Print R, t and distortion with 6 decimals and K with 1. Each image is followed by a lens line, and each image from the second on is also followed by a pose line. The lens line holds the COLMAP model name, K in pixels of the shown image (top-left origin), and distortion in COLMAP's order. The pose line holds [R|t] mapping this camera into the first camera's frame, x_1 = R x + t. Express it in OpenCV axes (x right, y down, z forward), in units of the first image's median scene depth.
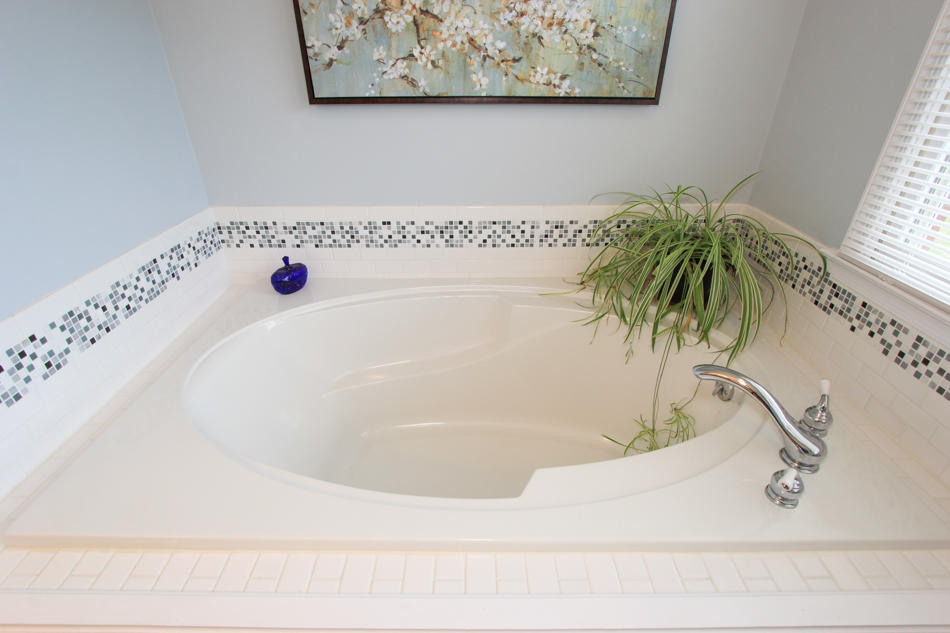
lens RADIAL K [[442.4, 0, 471.9], [0, 442.4, 315.3], [0, 0, 1]] dist [-0.017809, 0.004083]
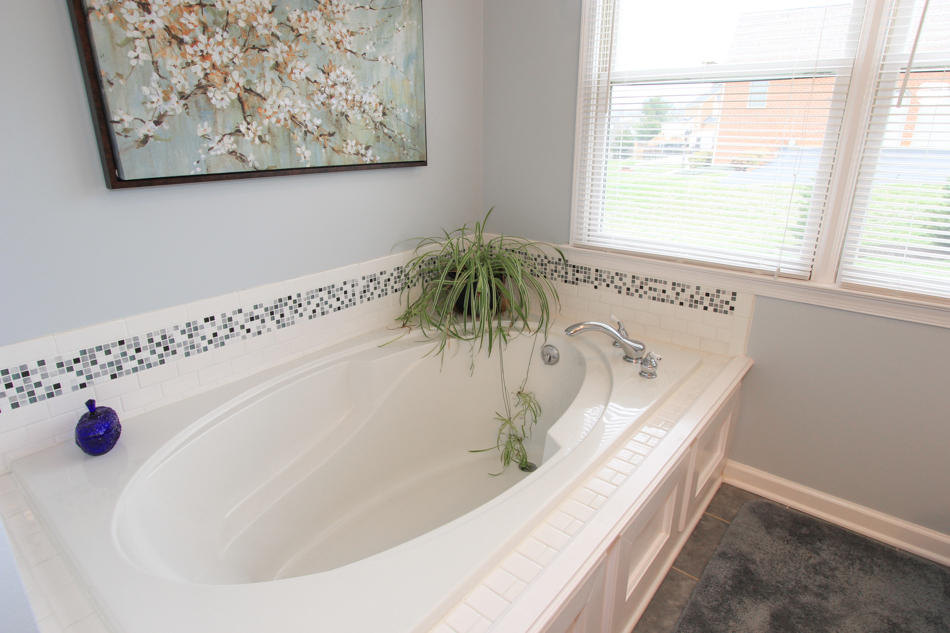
lens RADIAL K [[542.1, 0, 480.4], [0, 542.1, 314.6], [0, 0, 1]] dist [-0.016439, 0.007688]
pose [[0.627729, -0.252717, 0.736268, -0.731742], [0.386794, 0.922071, -0.013281, -0.011685], [-0.675534, 0.293120, 0.676560, -0.017195]]
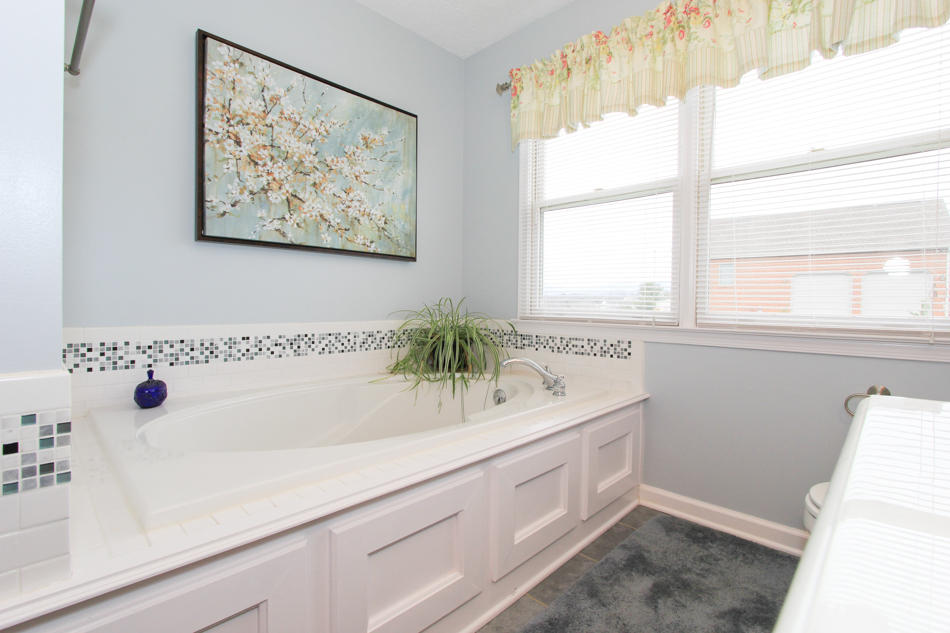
lens RADIAL K [[442.4, 0, 477.3], [0, 442.4, 312.7], [0, 0, 1]] dist [-0.017809, 0.004083]
pose [[0.688376, -0.004700, 0.725339, -0.744664], [0.350142, 0.877910, -0.326611, 0.399962], [-0.635247, 0.478802, 0.605978, -0.170728]]
